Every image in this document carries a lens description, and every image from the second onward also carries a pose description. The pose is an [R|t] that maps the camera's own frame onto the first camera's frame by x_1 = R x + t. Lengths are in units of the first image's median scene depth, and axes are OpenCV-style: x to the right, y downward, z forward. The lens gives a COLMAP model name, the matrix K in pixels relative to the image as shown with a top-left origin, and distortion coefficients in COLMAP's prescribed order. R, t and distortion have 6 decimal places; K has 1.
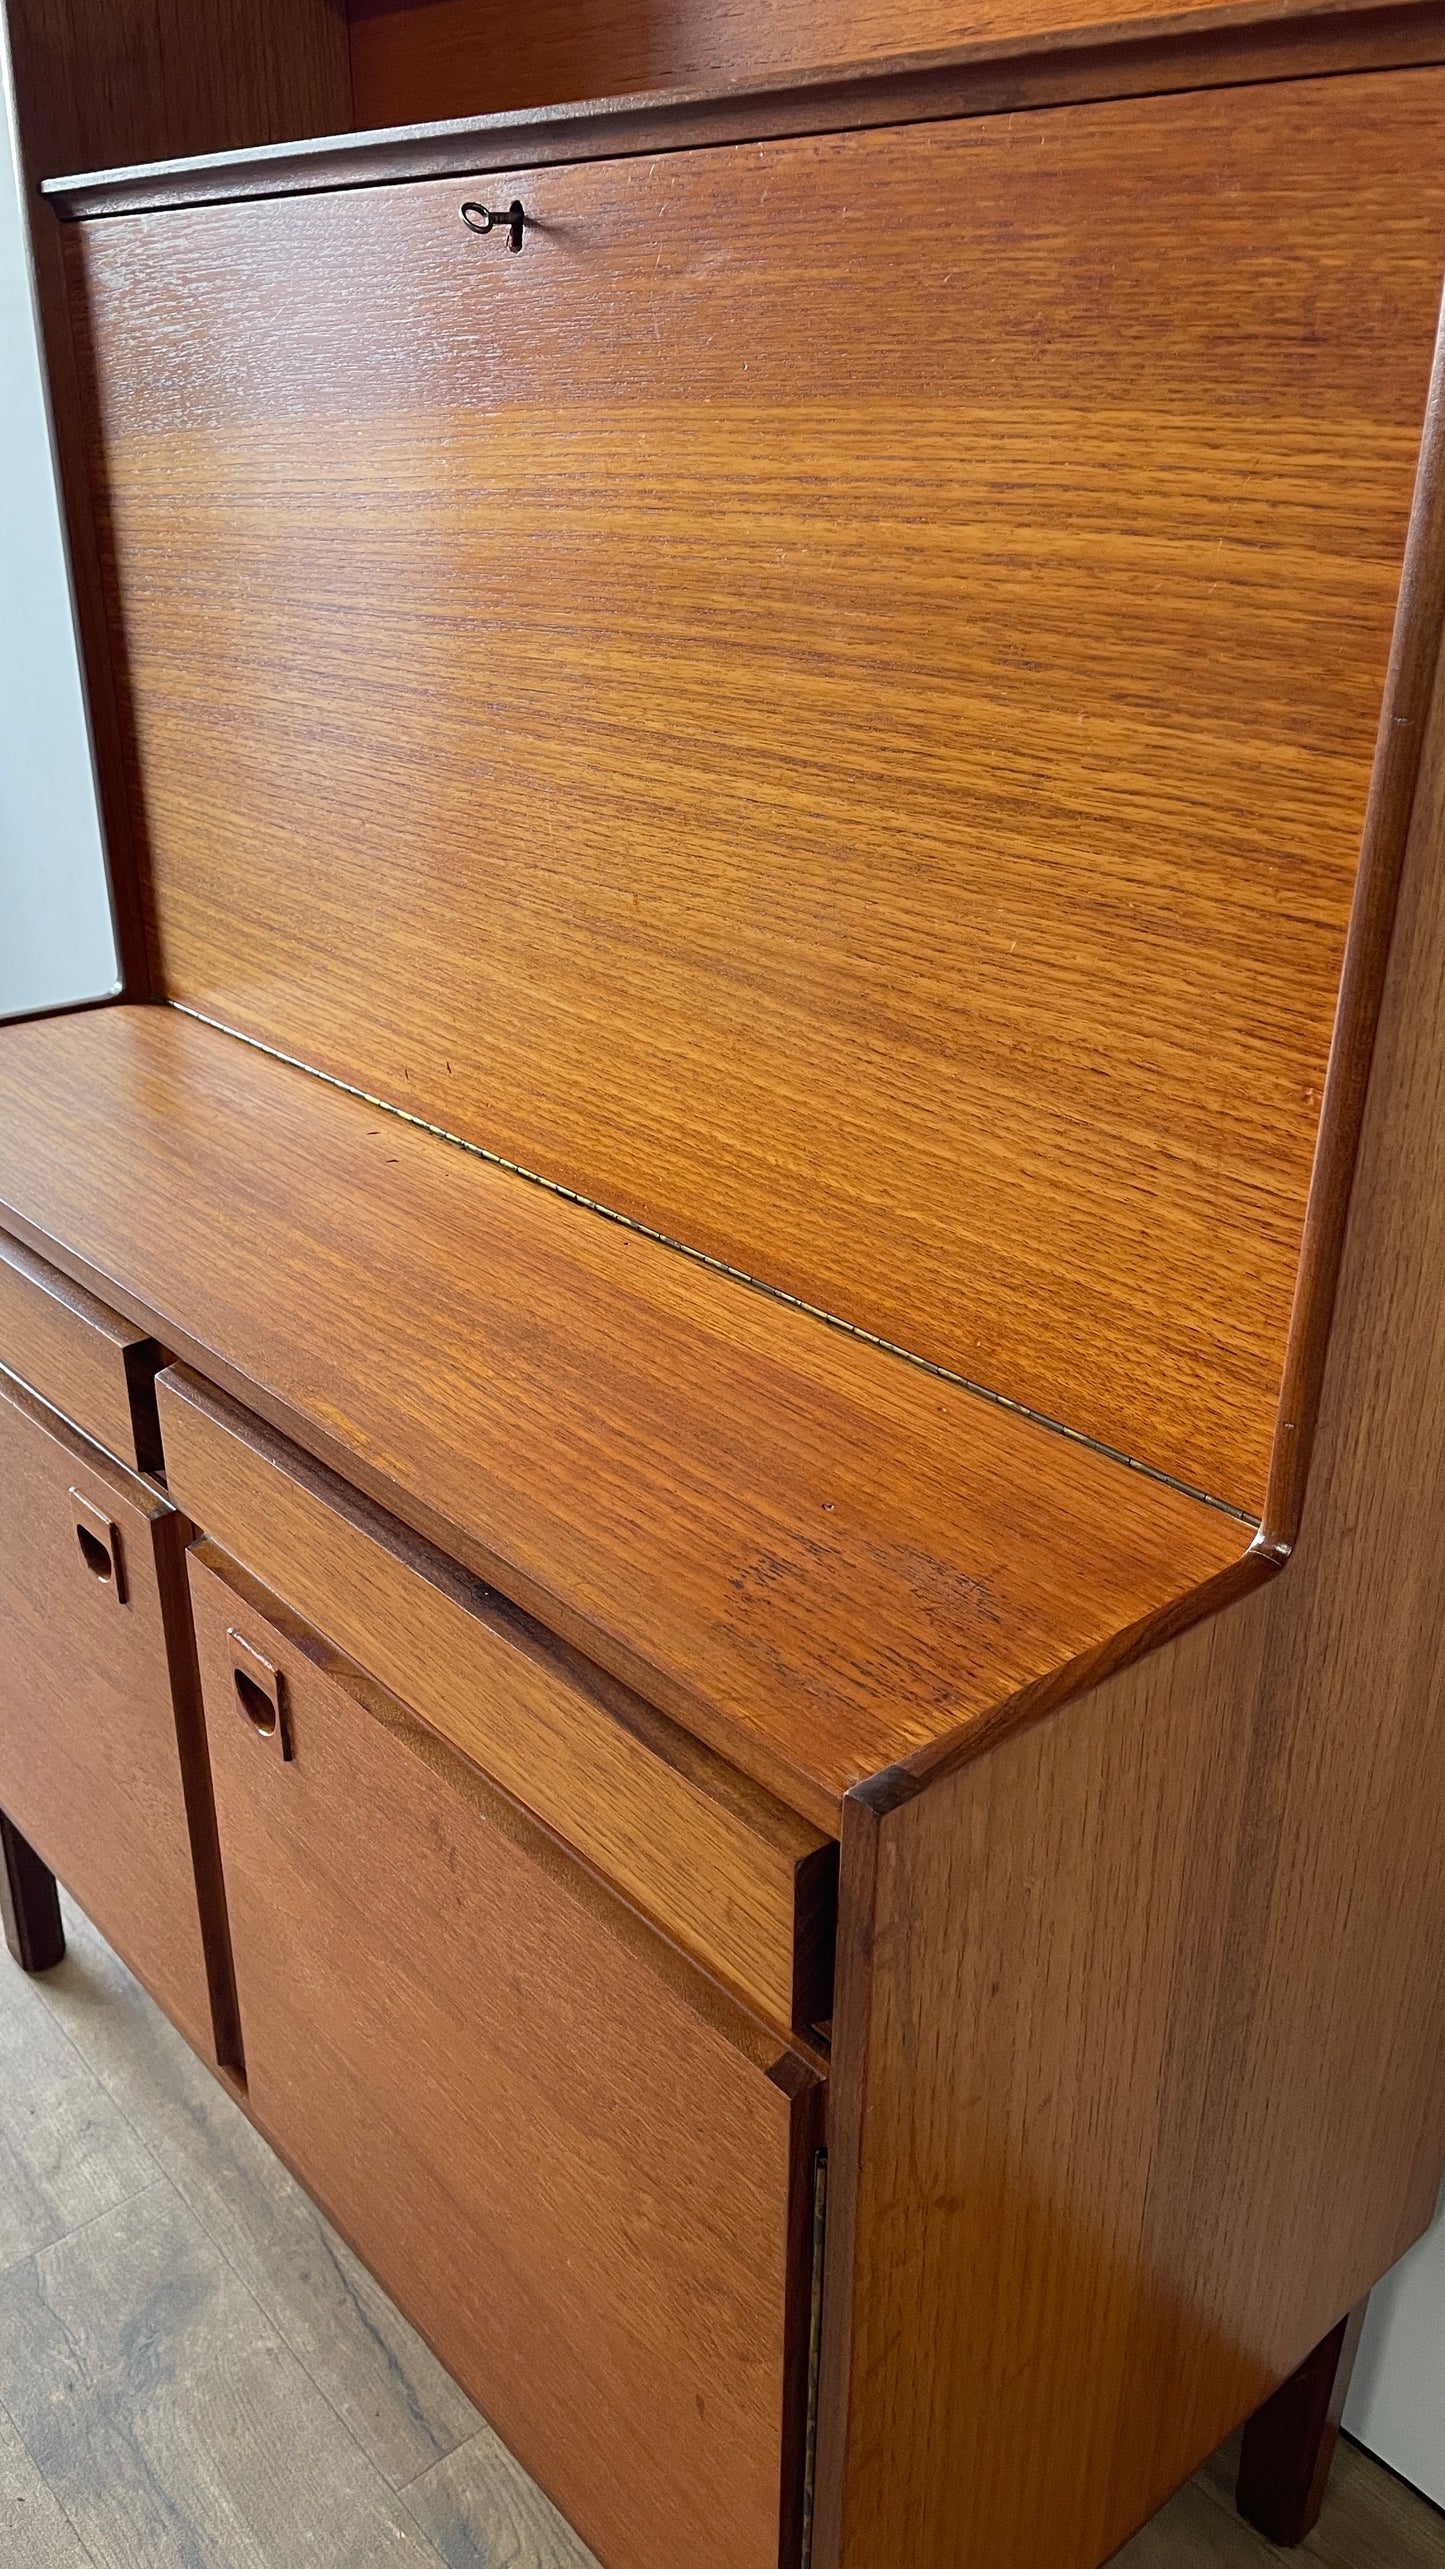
lens RADIAL K [[1941.2, 0, 713.1], [0, 1941.2, 1266.8], [0, 0, 1]] dist [0.087915, -0.115765]
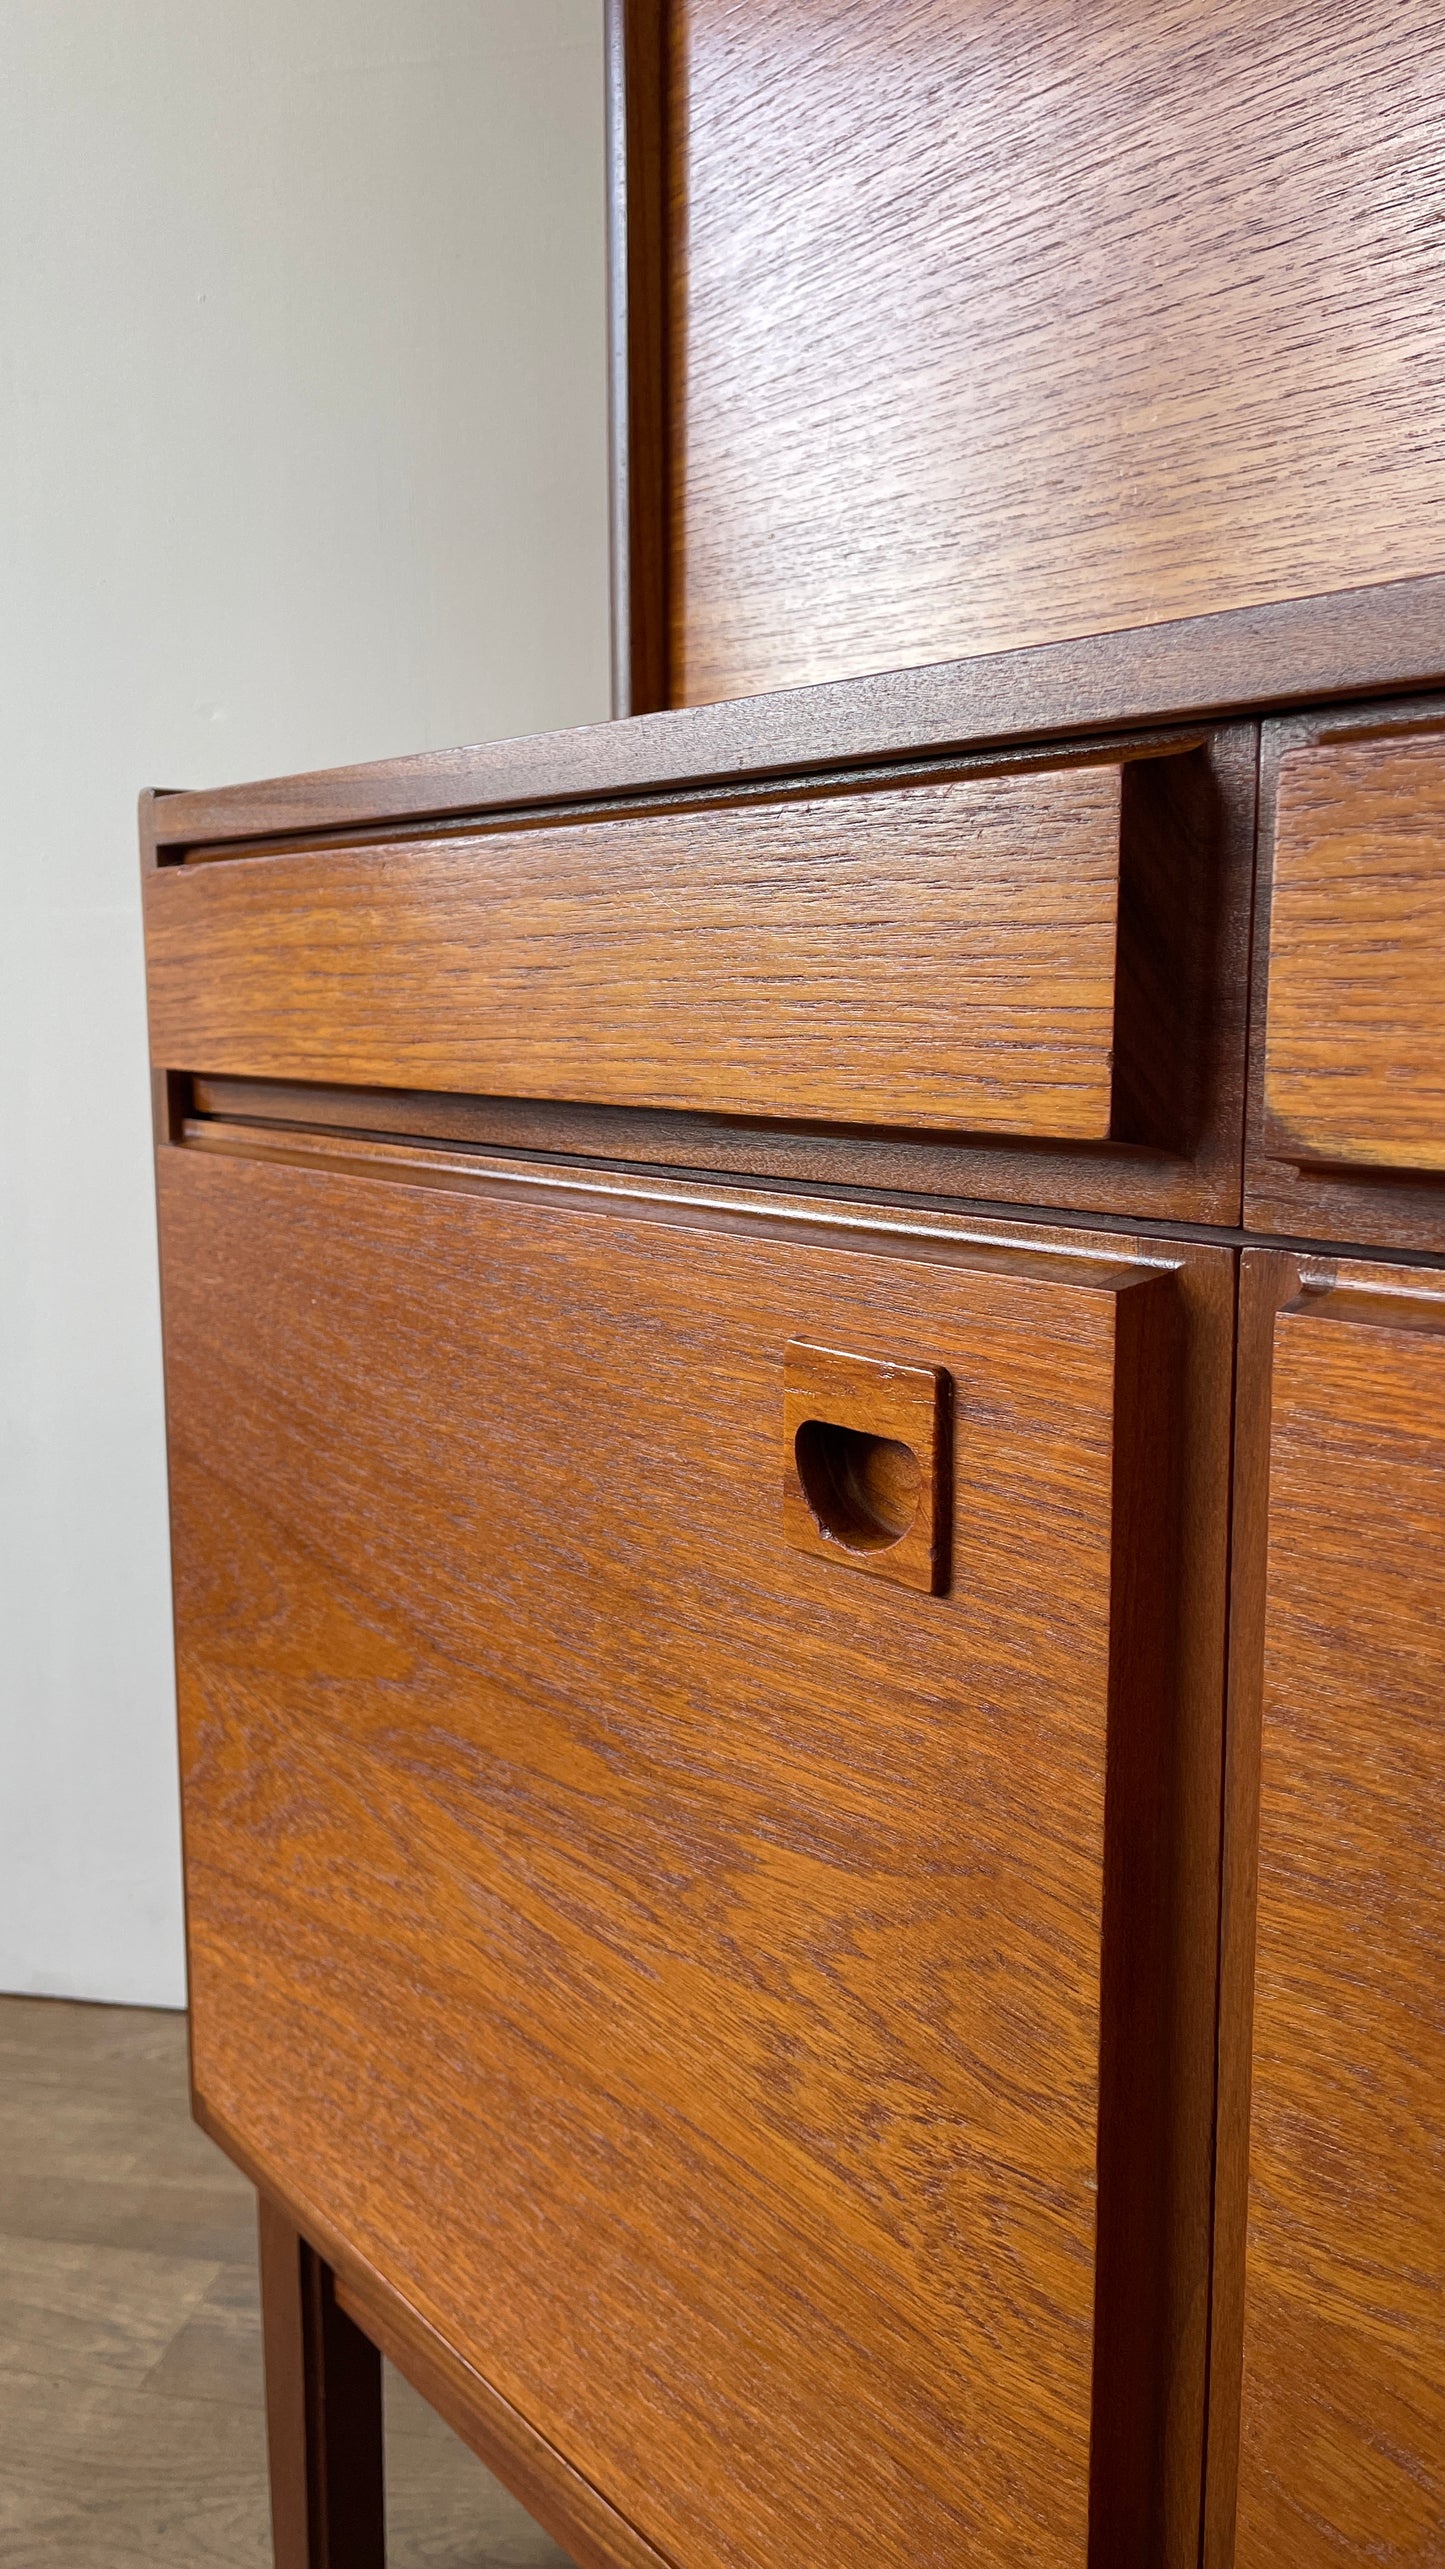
lens RADIAL K [[1941.5, 0, 718.5], [0, 1941.5, 1265.7], [0, 0, 1]] dist [0.098701, -0.127875]
pose [[0.999532, -0.004033, -0.030332, -0.436296], [-0.004593, 0.960269, -0.279039, 0.286695], [0.030252, 0.279048, 0.959801, 0.775319]]
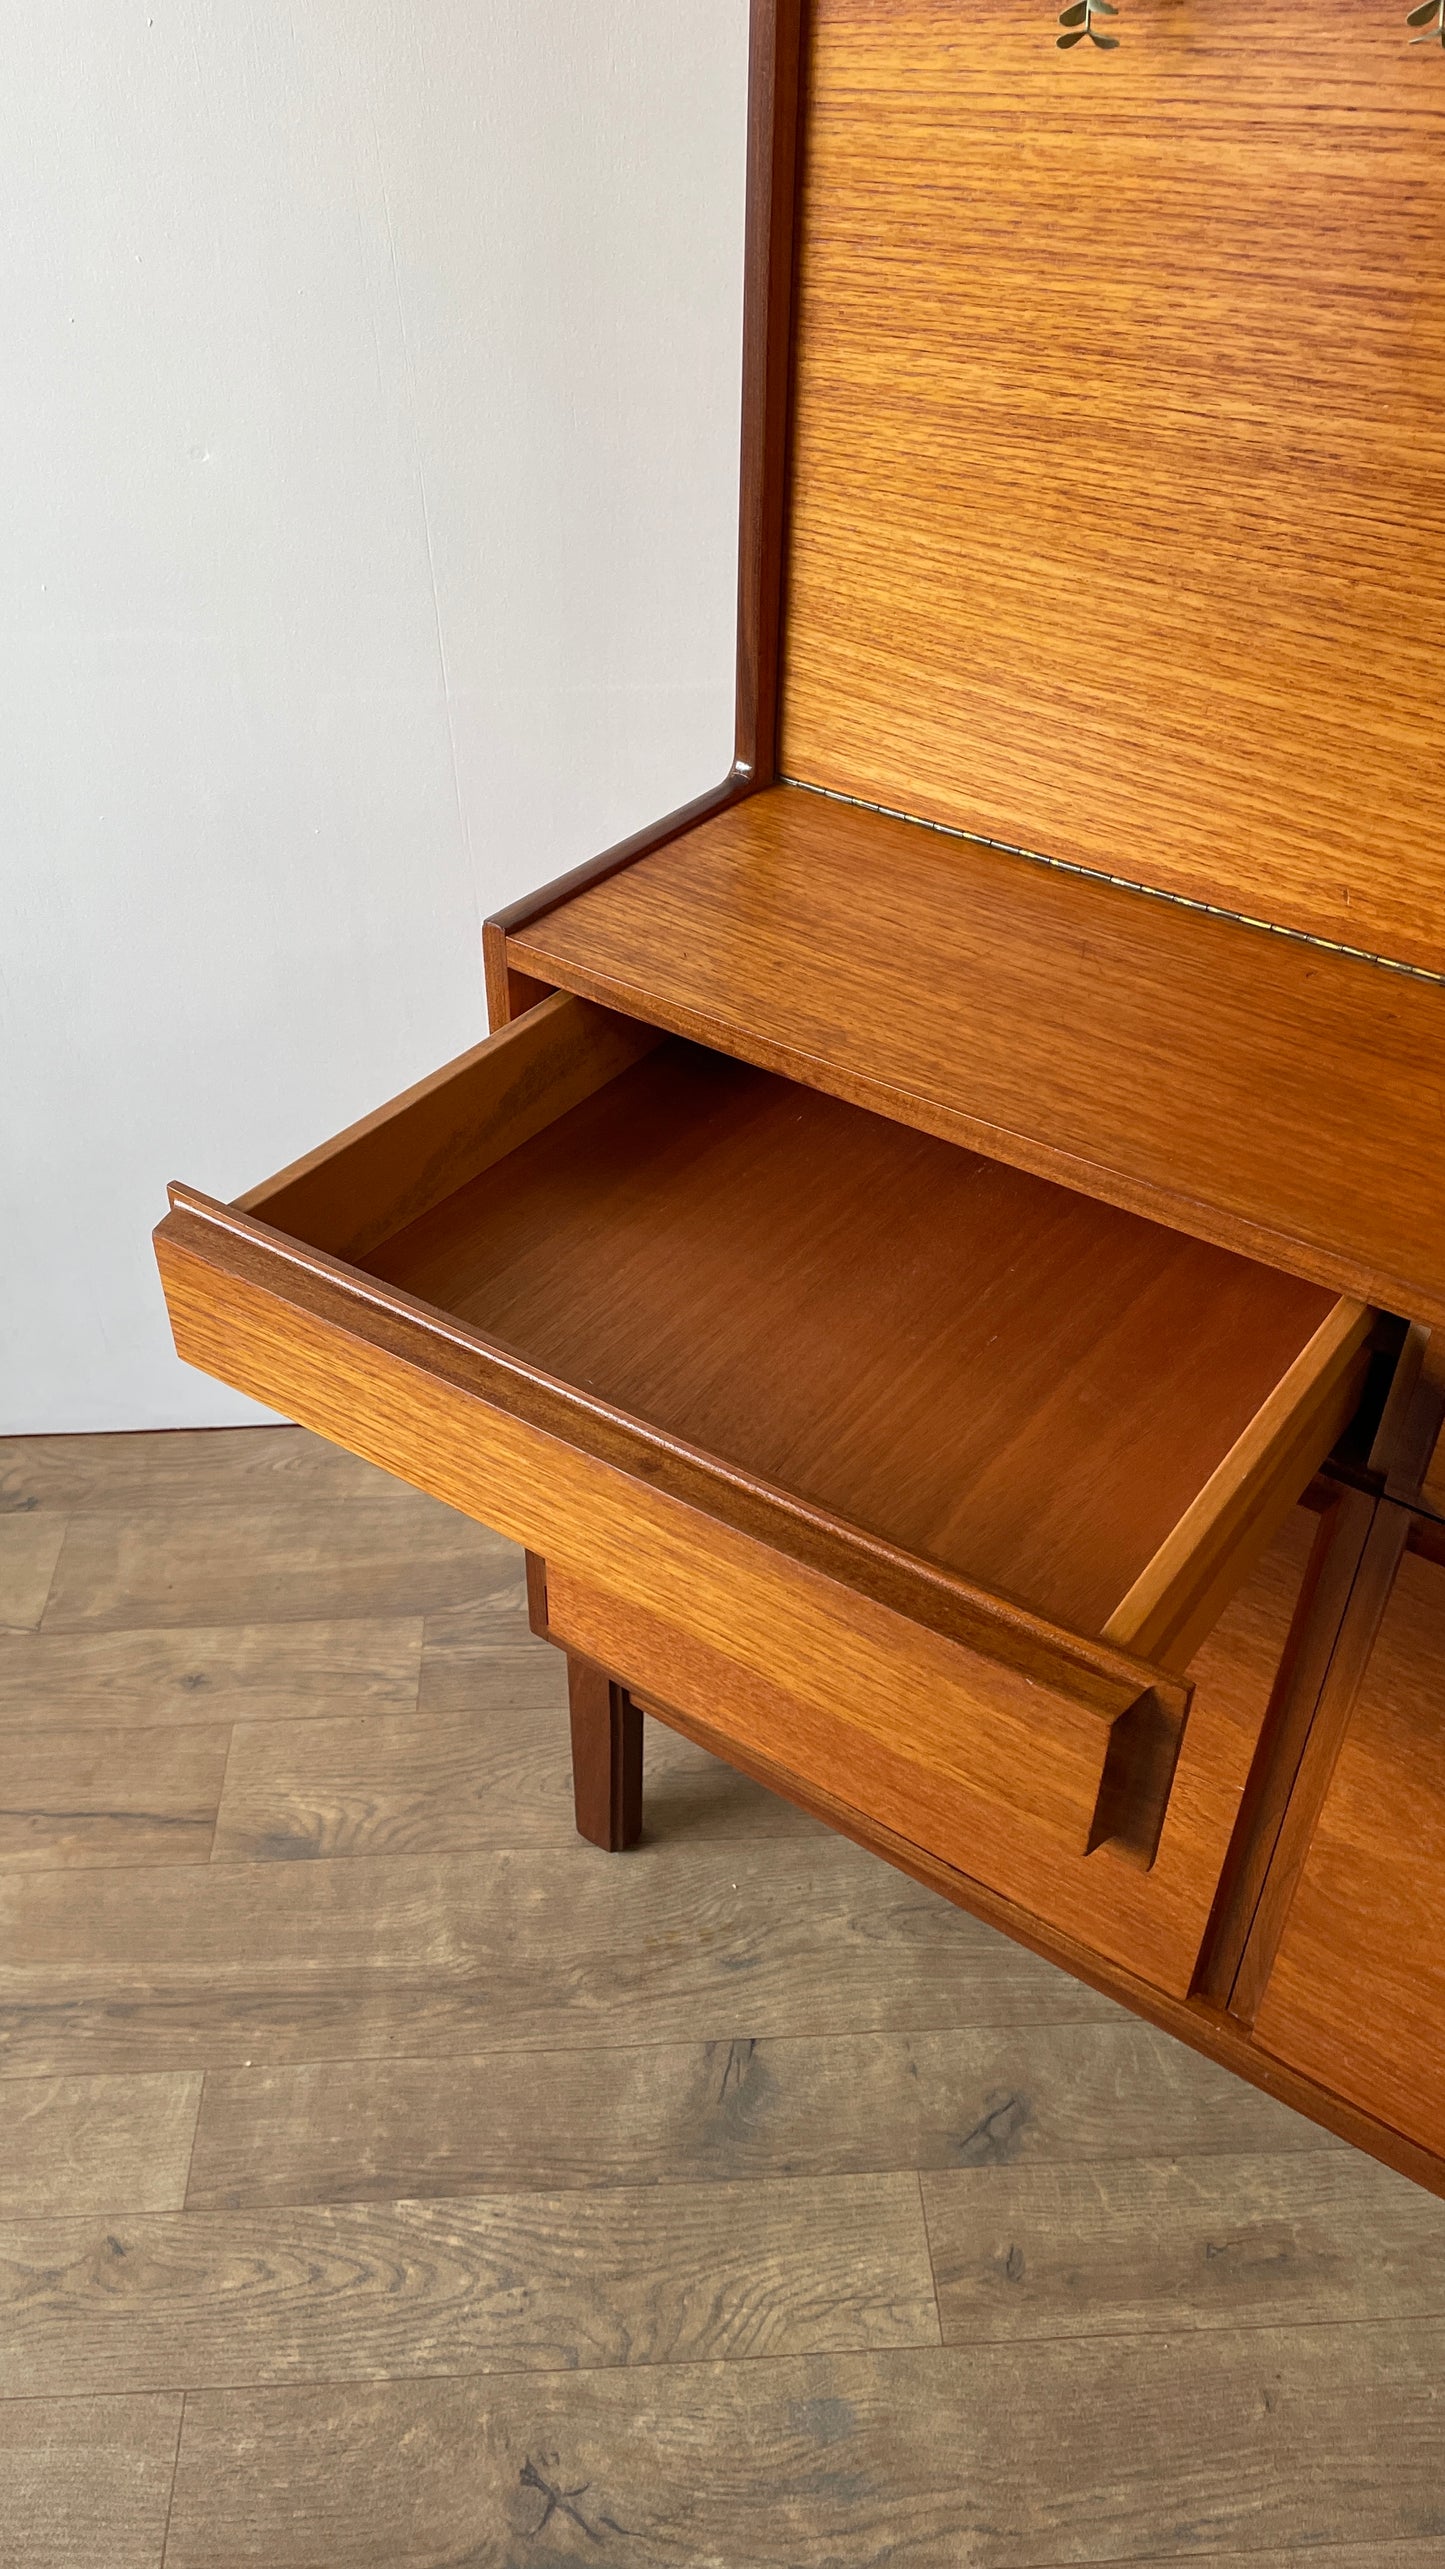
lens RADIAL K [[1941.2, 0, 713.1], [0, 1941.2, 1266.8], [0, 0, 1]] dist [0.087915, -0.115765]
pose [[0.974042, -0.134825, 0.181836, -0.837724], [0.088064, 0.965694, 0.244294, -0.247133], [-0.208535, -0.221939, 0.952500, 0.345122]]
